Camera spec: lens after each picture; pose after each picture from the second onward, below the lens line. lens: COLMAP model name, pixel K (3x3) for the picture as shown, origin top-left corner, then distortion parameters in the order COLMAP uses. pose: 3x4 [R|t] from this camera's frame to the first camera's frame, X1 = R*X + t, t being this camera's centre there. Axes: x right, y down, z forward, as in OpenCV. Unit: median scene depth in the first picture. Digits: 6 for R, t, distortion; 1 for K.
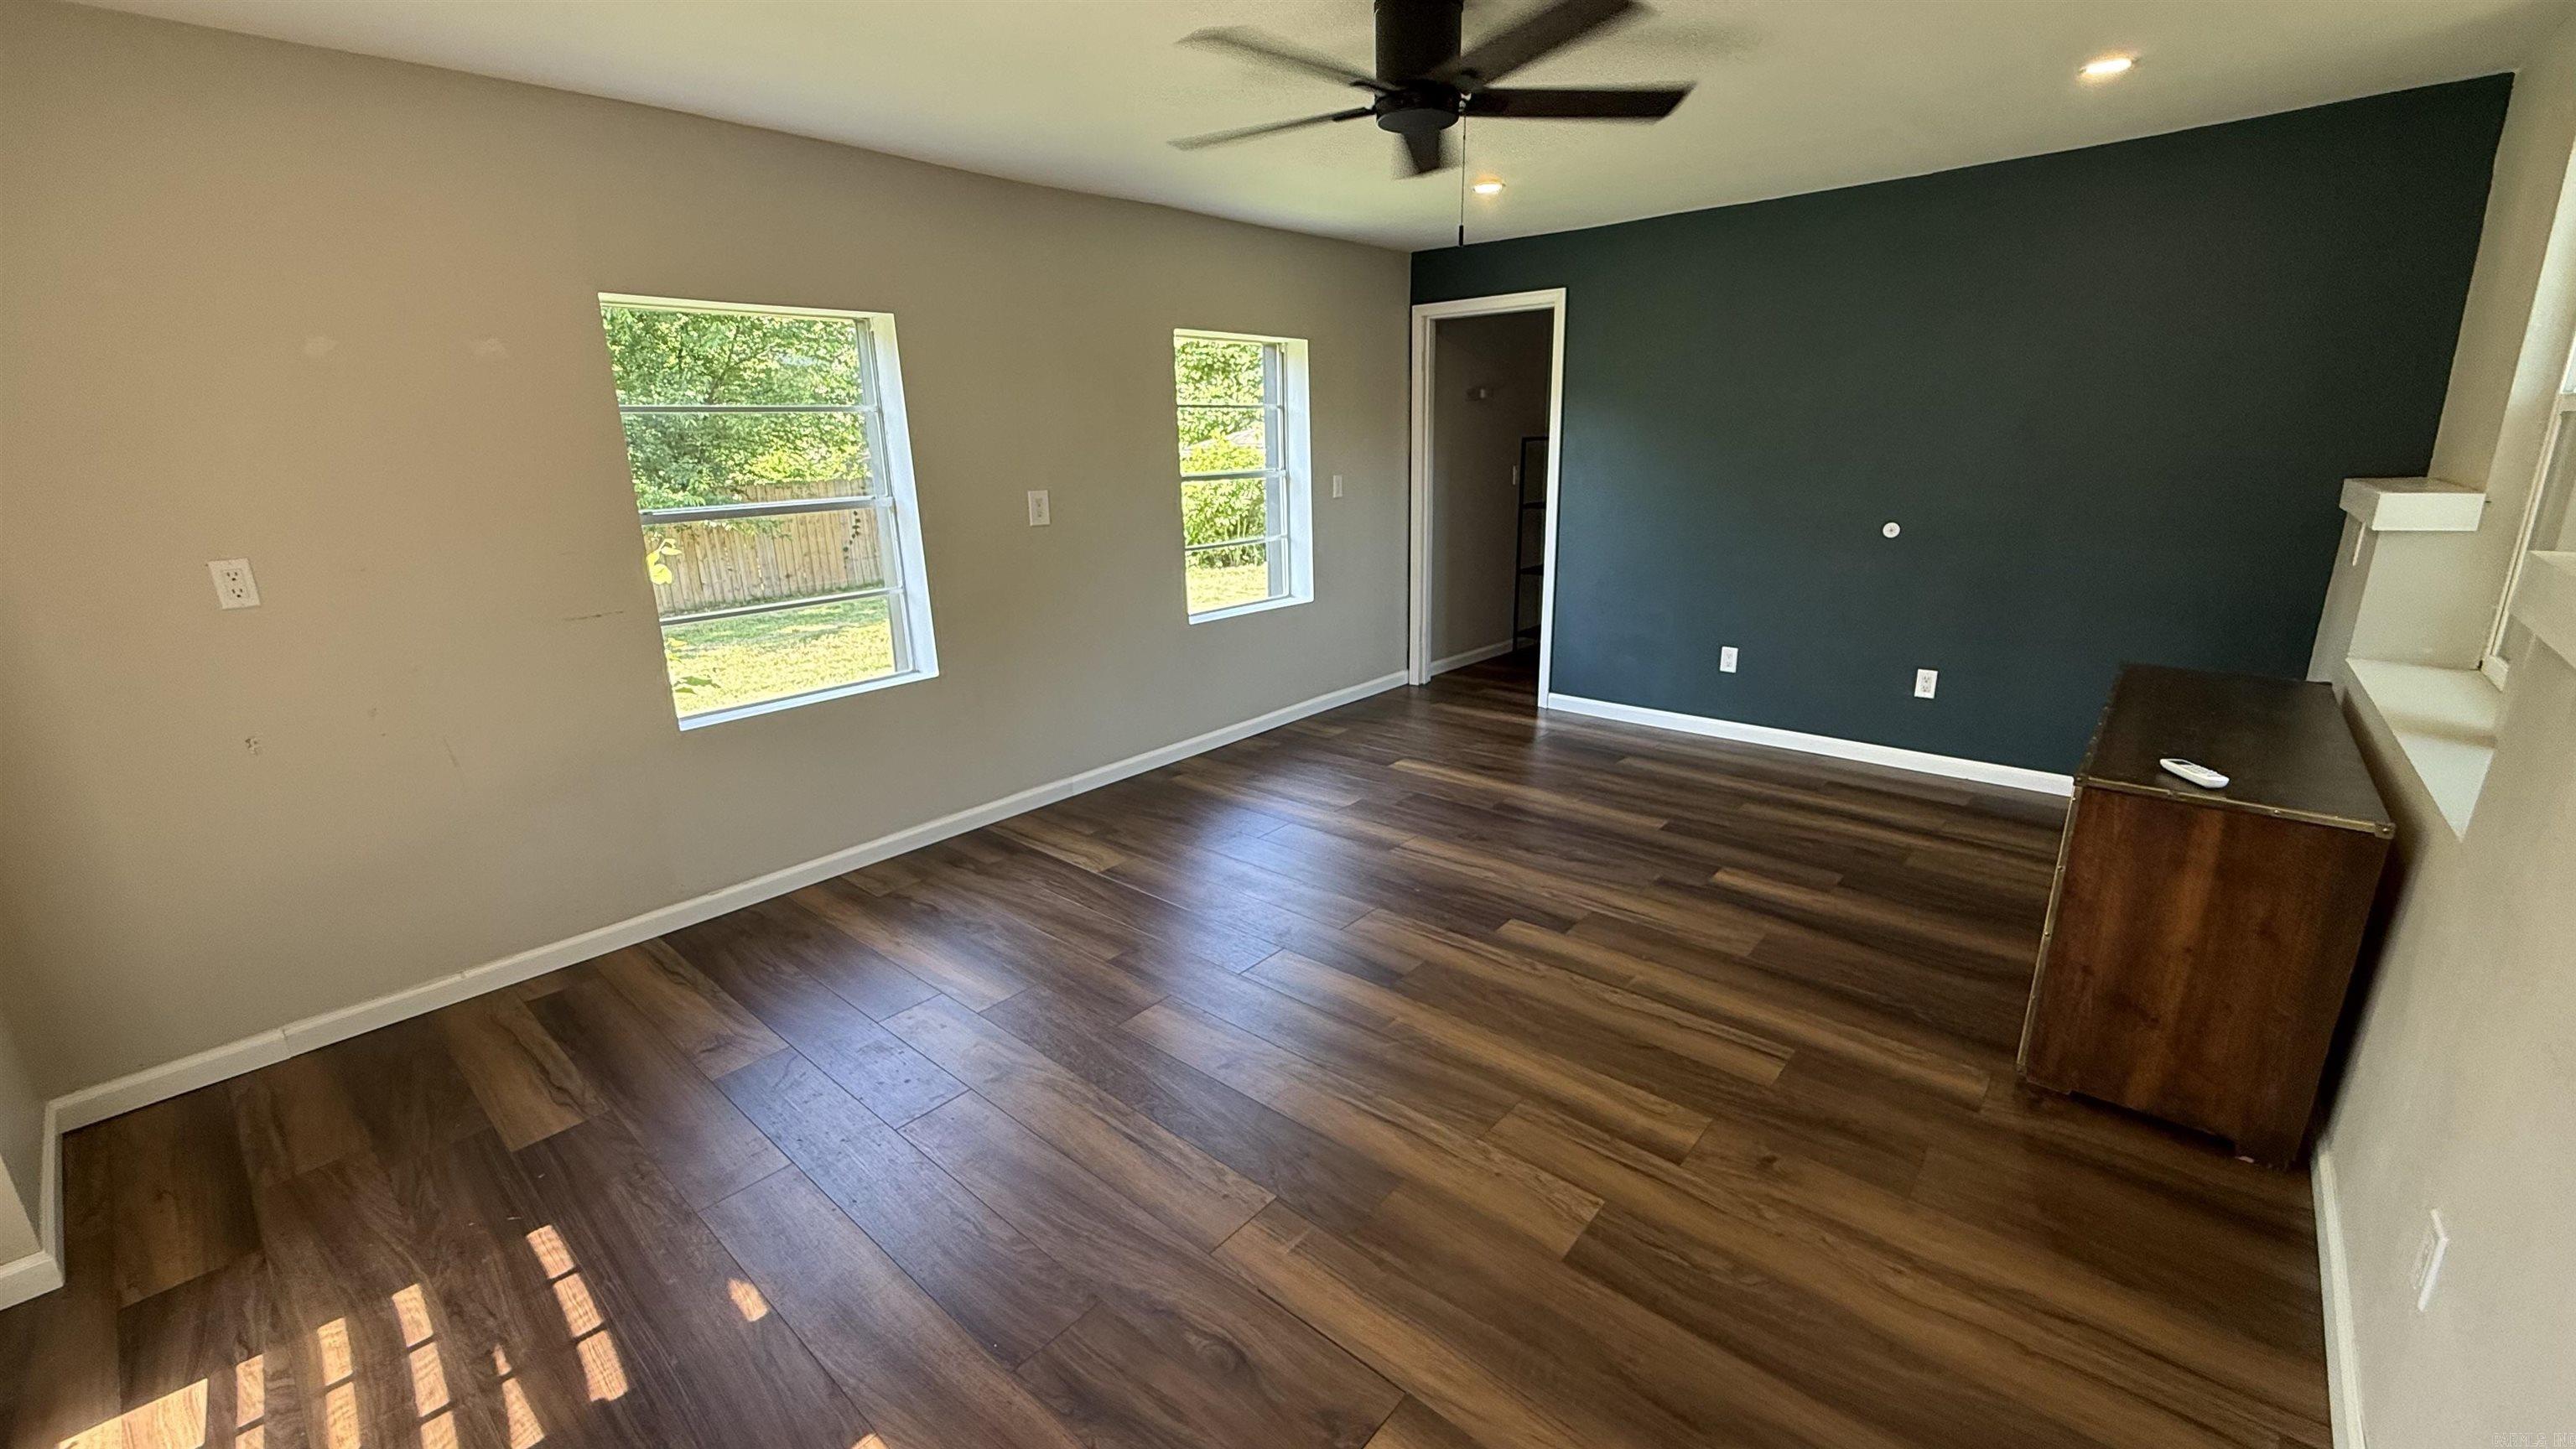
lens RADIAL K [[1031.1, 0, 1280.1], [0, 1031.1, 717.5], [0, 0, 1]] dist [-0.000185, -0.000297]
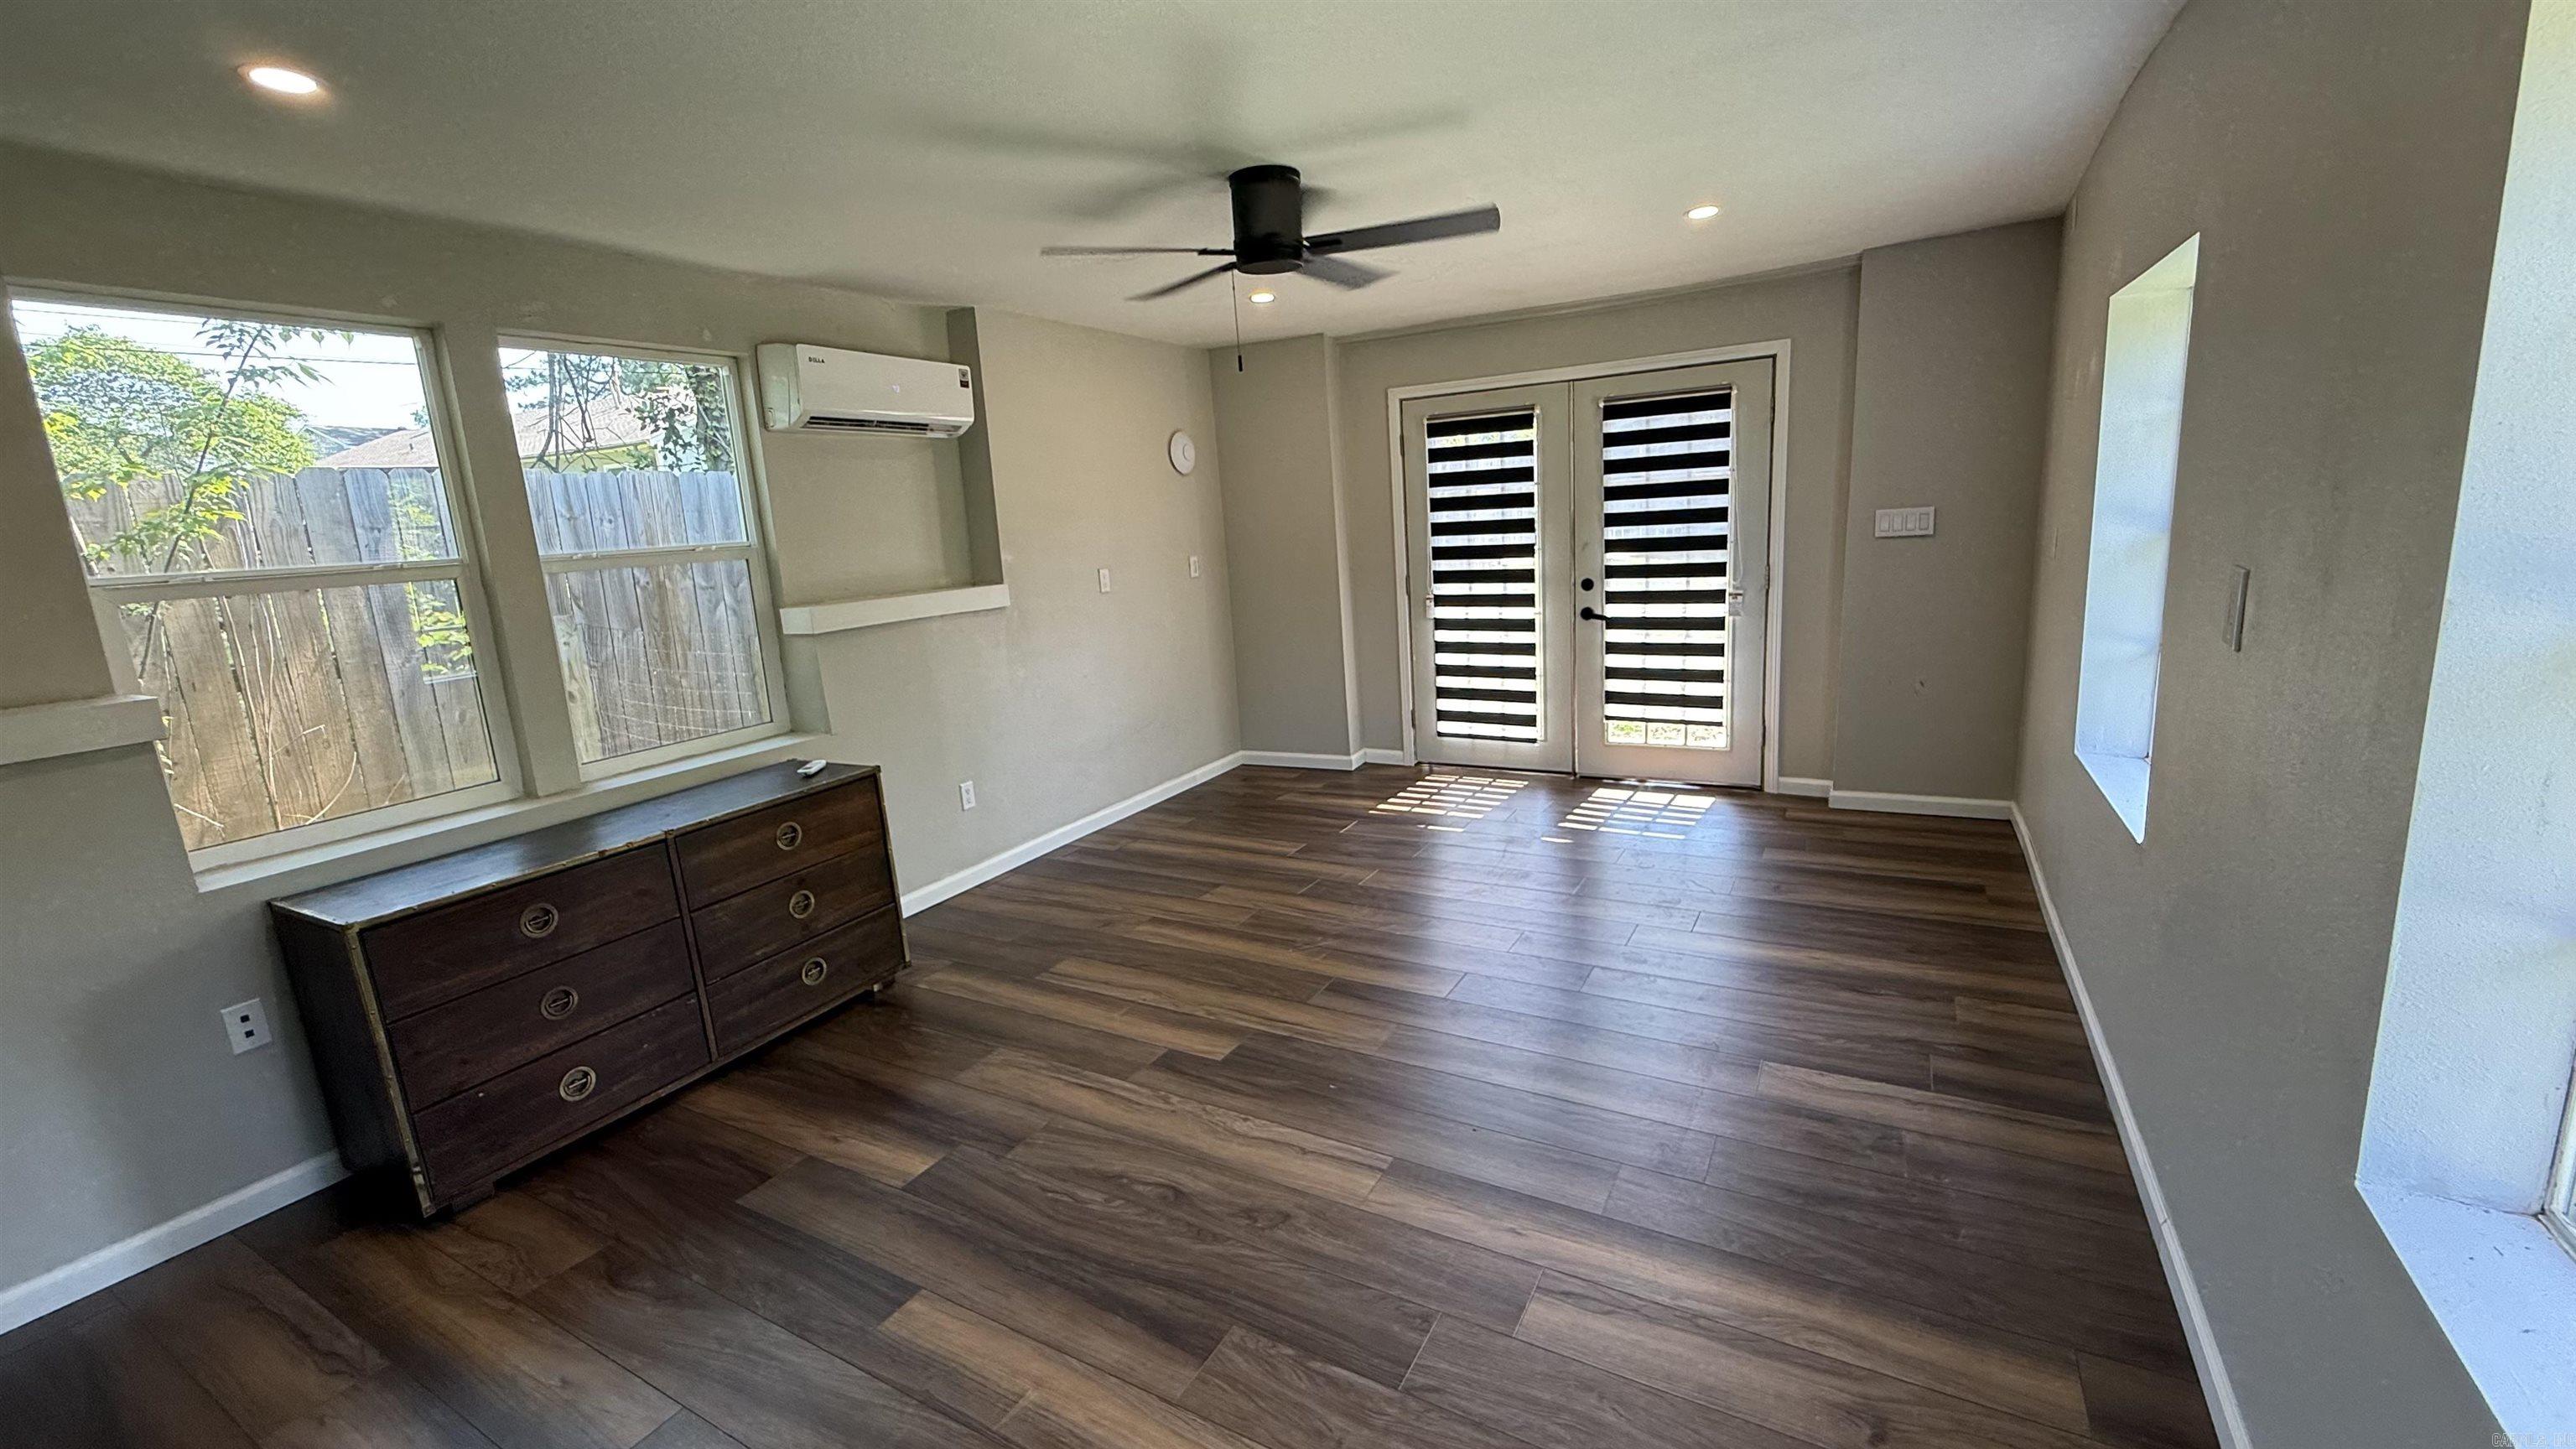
lens RADIAL K [[1031.1, 0, 1280.1], [0, 1031.1, 717.5], [0, 0, 1]] dist [-0.000185, -0.000297]
pose [[-0.976603, 0.125674, -0.174507, 0.292606], [0.035157, 0.893856, 0.446973, -0.465260], [0.212157, 0.430380, -0.877361, 1.661376]]
